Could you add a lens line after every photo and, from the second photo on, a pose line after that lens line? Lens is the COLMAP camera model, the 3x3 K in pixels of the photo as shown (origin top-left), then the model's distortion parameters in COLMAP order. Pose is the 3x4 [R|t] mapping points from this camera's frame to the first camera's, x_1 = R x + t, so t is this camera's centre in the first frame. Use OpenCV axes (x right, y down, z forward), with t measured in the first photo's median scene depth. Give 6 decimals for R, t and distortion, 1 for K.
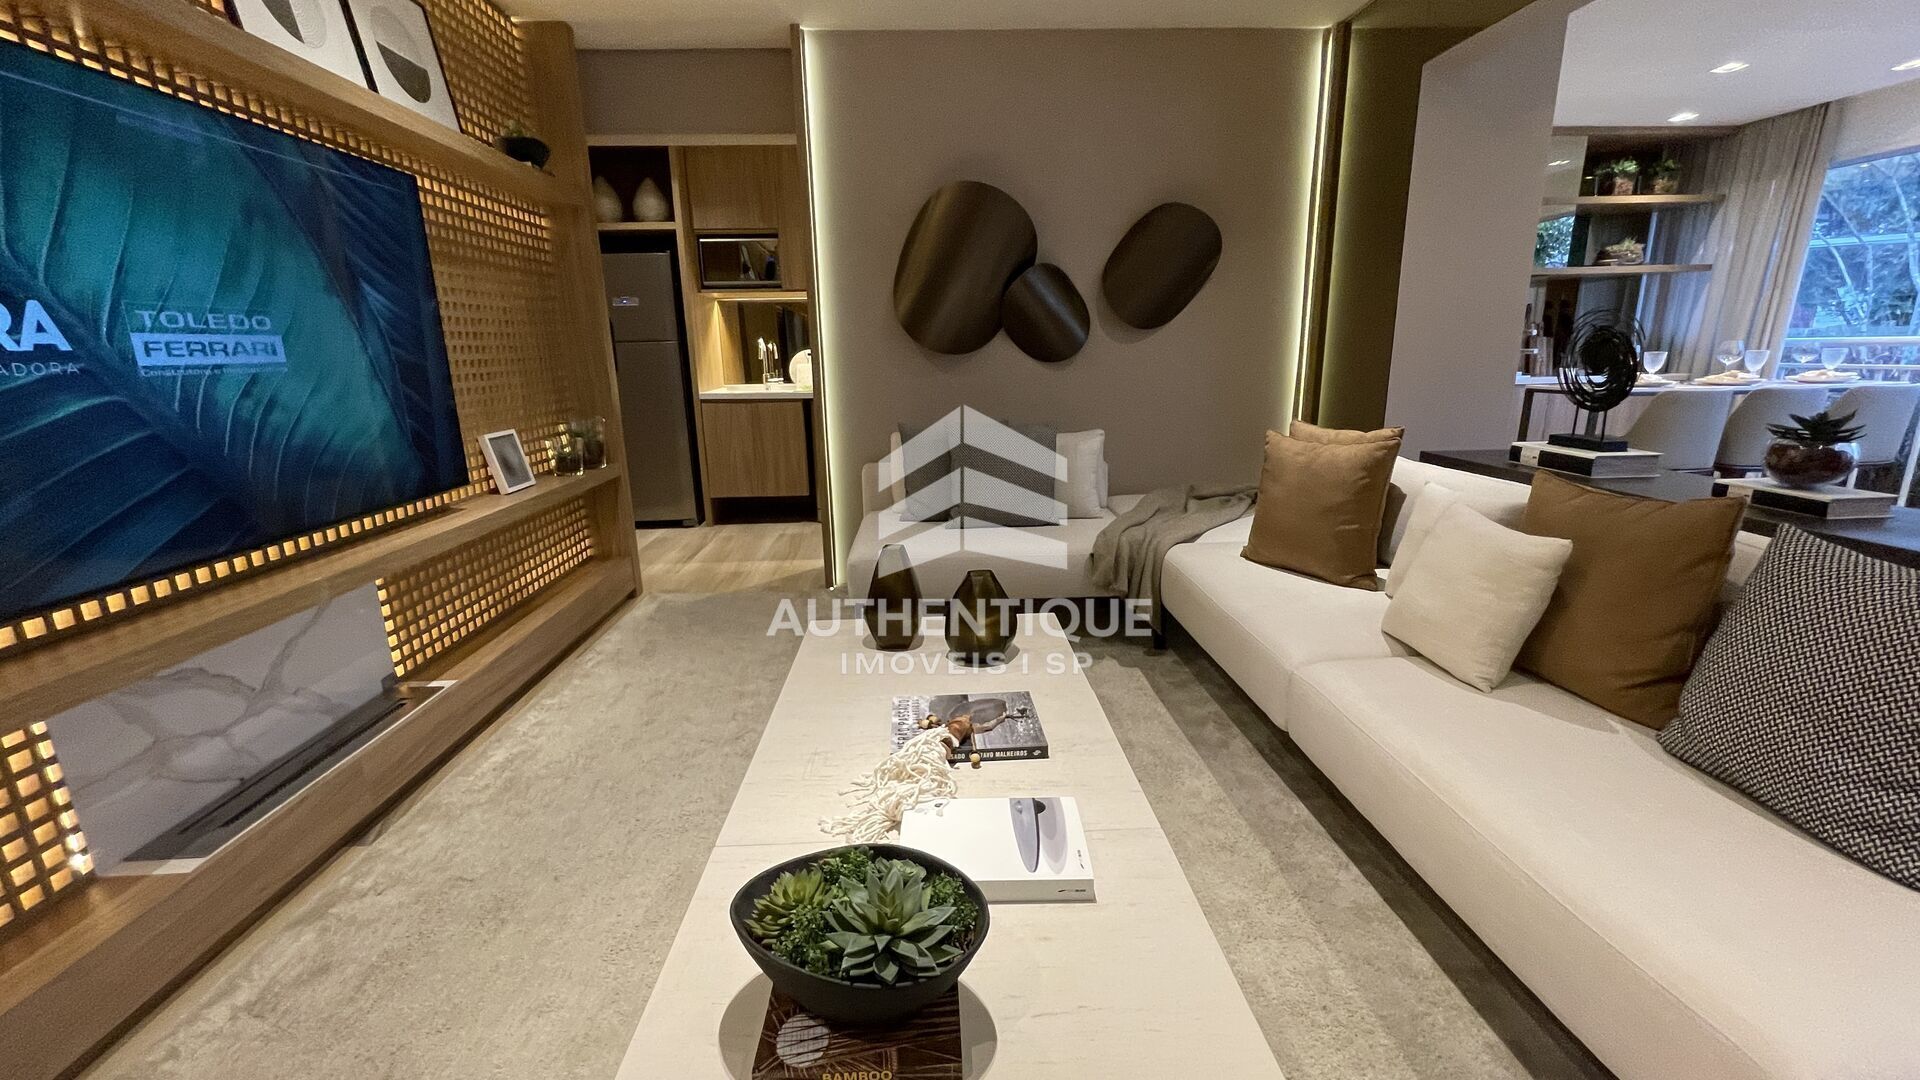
lens RADIAL K [[783.4, 0, 960.2], [0, 783.4, 541.1], [0, 0, 1]] dist [-0.003758, 0.000479]
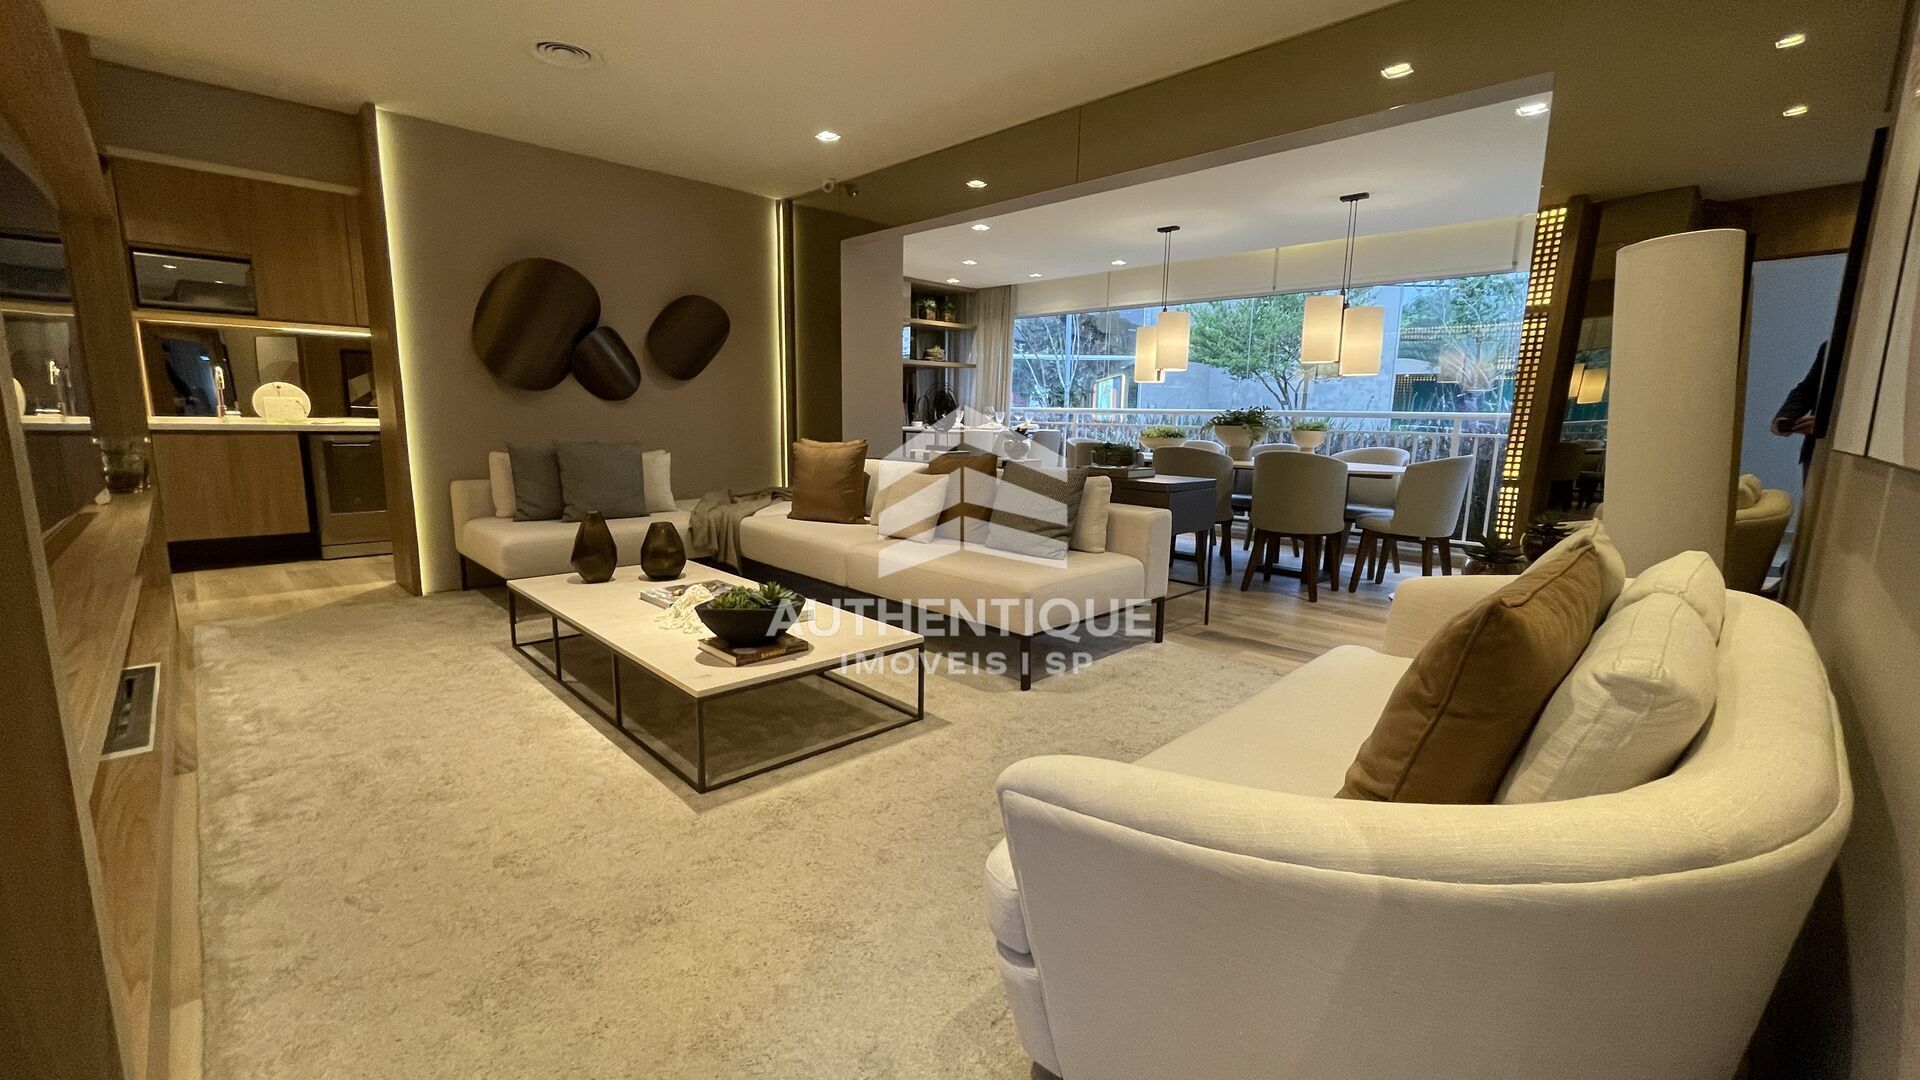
lens RADIAL K [[783.4, 0, 959.3], [0, 783.4, 539.4], [0, 0, 1]] dist [-0.003758, 0.000479]
pose [[0.748302, -0.071857, 0.659455, -0.354881], [0.124795, 0.991615, -0.033558, 0.126173], [-0.651514, 0.107409, 0.750995, -0.358926]]
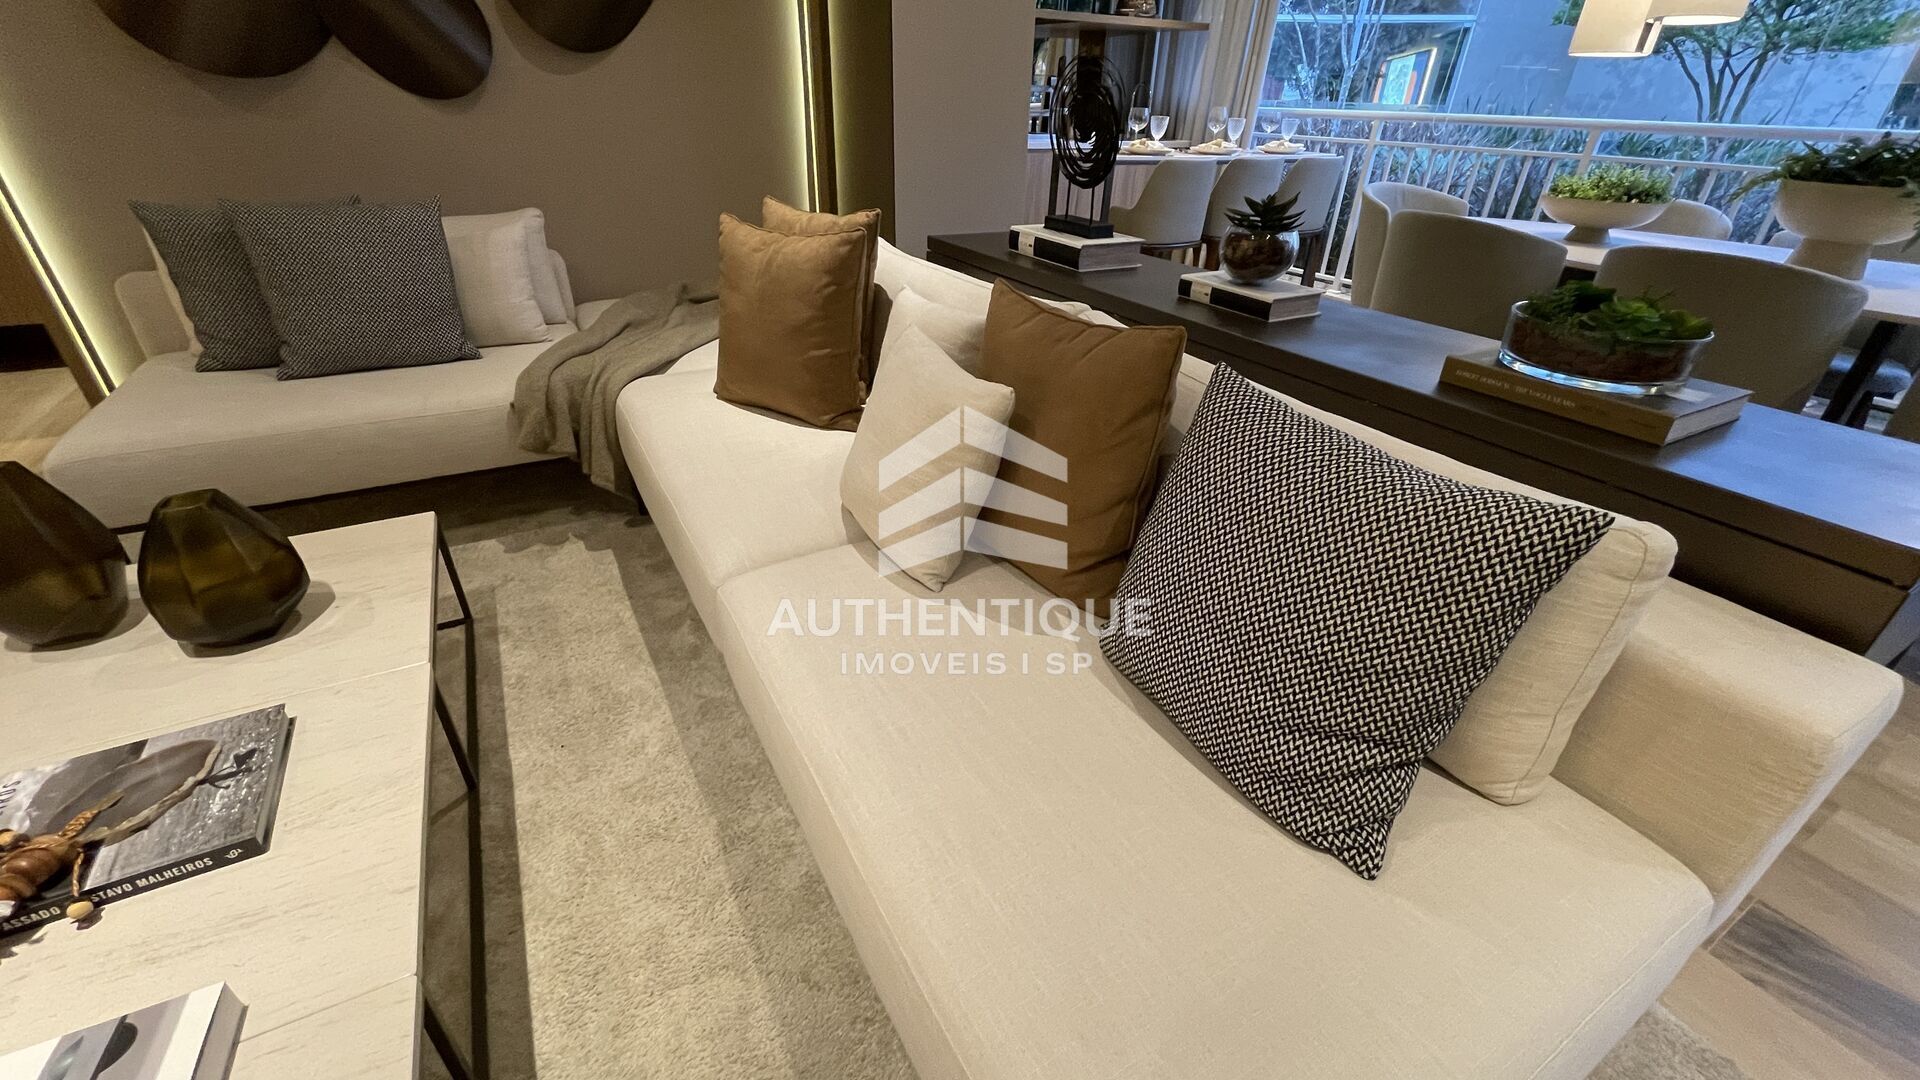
lens RADIAL K [[783.4, 0, 965.6], [0, 783.4, 546.1], [0, 0, 1]] dist [-0.003758, 0.000479]
pose [[0.888672, -0.190194, 0.417240, 0.179670], [0.066174, 0.953592, 0.293740, -0.035434], [-0.453744, -0.233427, 0.860016, 0.154079]]
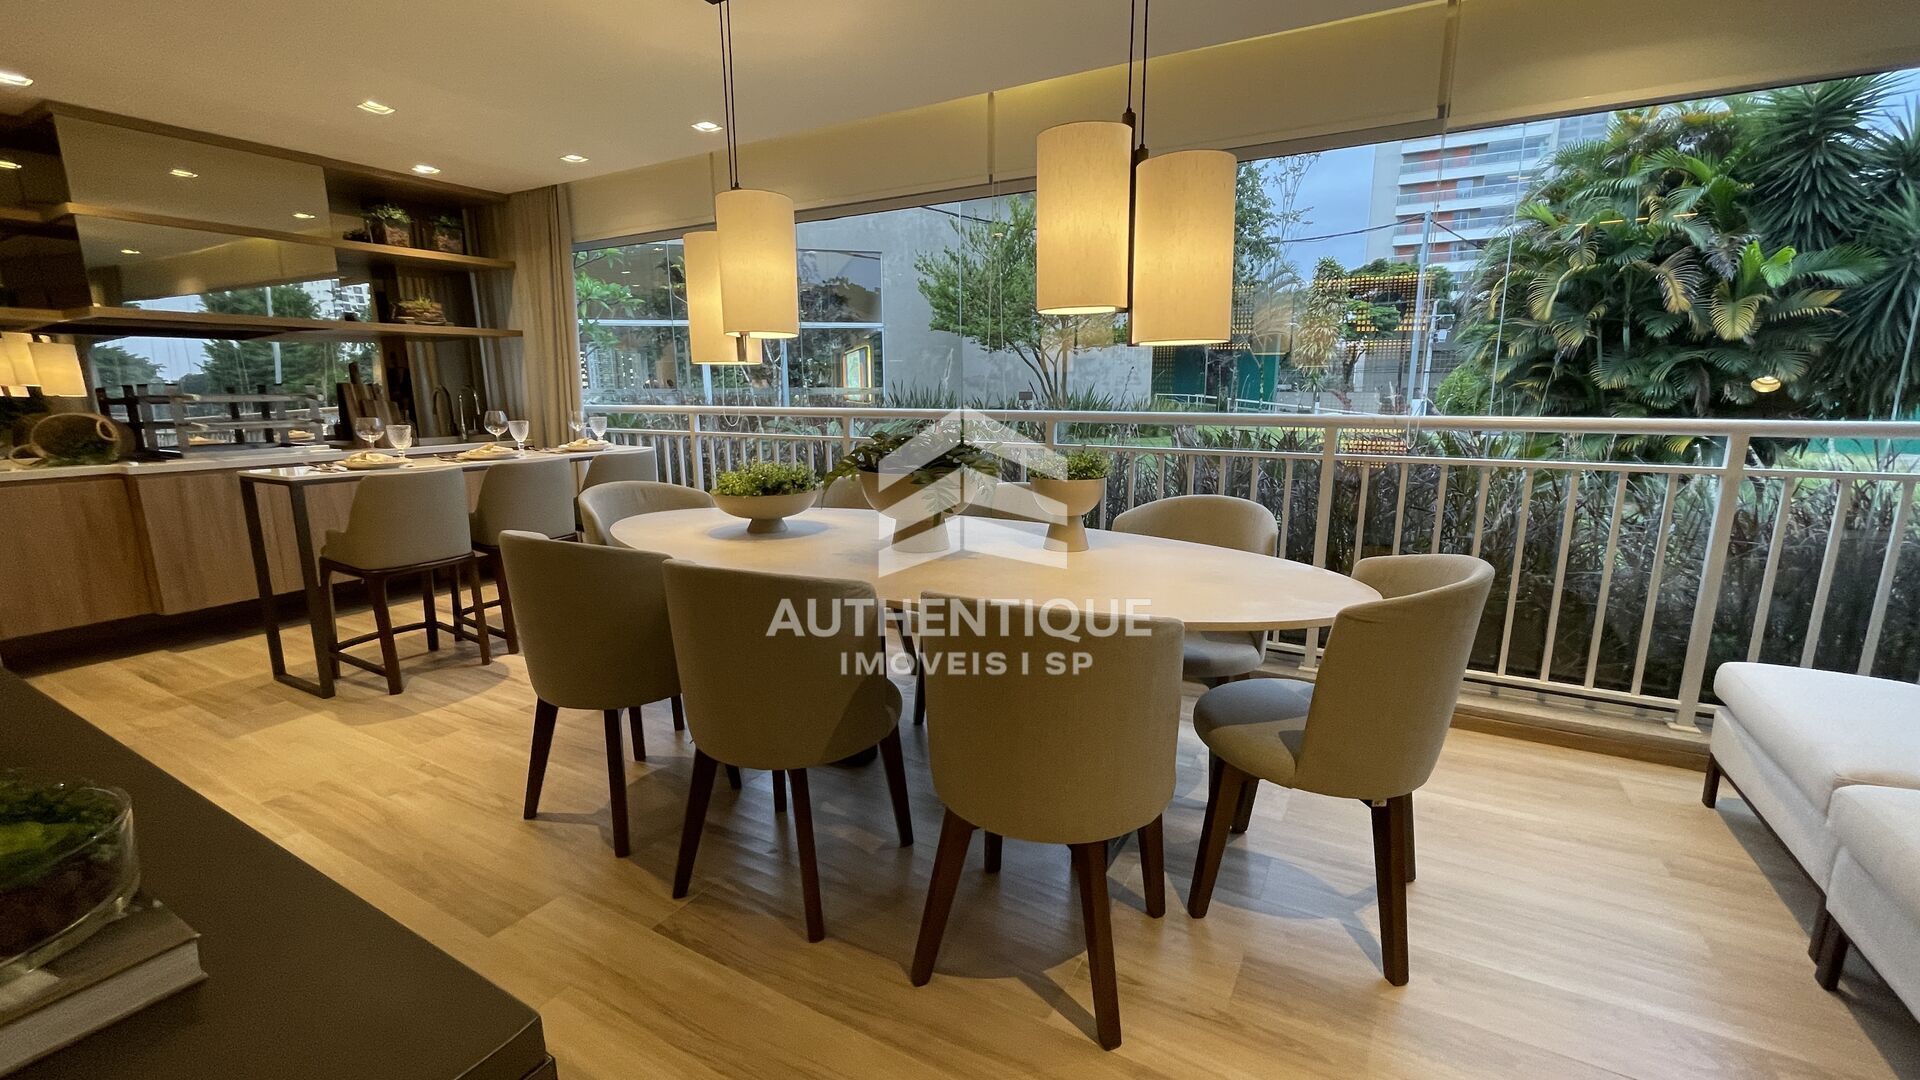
lens RADIAL K [[783.4, 0, 965.4], [0, 783.4, 548.1], [0, 0, 1]] dist [-0.003758, 0.000479]
pose [[0.532274, -0.153765, 0.832490, 0.564229], [0.195965, 0.979037, 0.055538, -0.040977], [-0.823579, 0.133578, 0.551249, 0.033834]]
